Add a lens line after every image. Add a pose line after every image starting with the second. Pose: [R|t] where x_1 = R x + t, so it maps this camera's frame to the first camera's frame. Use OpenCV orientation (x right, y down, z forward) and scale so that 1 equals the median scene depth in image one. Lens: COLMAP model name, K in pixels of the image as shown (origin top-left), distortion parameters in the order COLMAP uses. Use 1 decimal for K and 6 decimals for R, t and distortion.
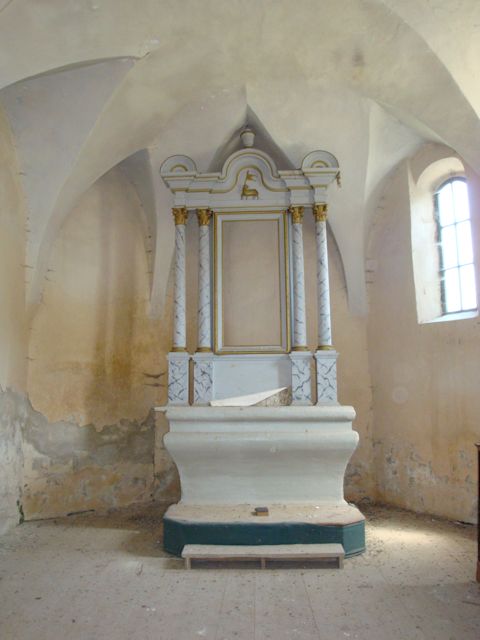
lens RADIAL K [[502.9, 0, 240.0], [0, 502.9, 320.0], [0, 0, 1]] dist [-0.146417, 0.083900]
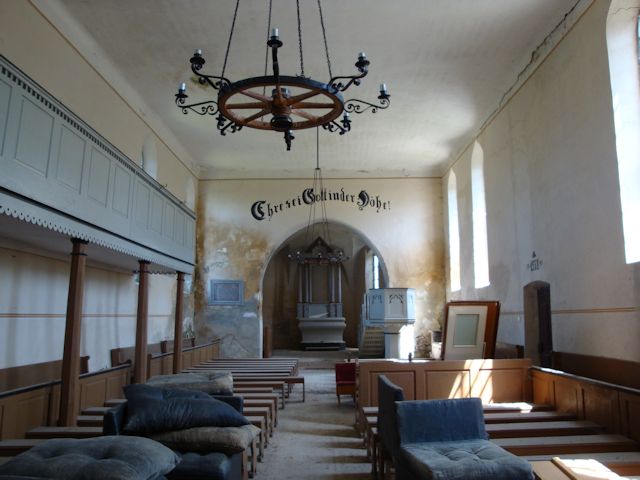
lens RADIAL K [[502.9, 0, 320.0], [0, 502.9, 240.0], [0, 0, 1]] dist [-0.146417, 0.083900]
pose [[0.998425, 0.009536, 0.055278, -0.188494], [-0.008627, 0.999824, -0.016659, -0.352112], [-0.055427, 0.016156, 0.998332, -2.796879]]
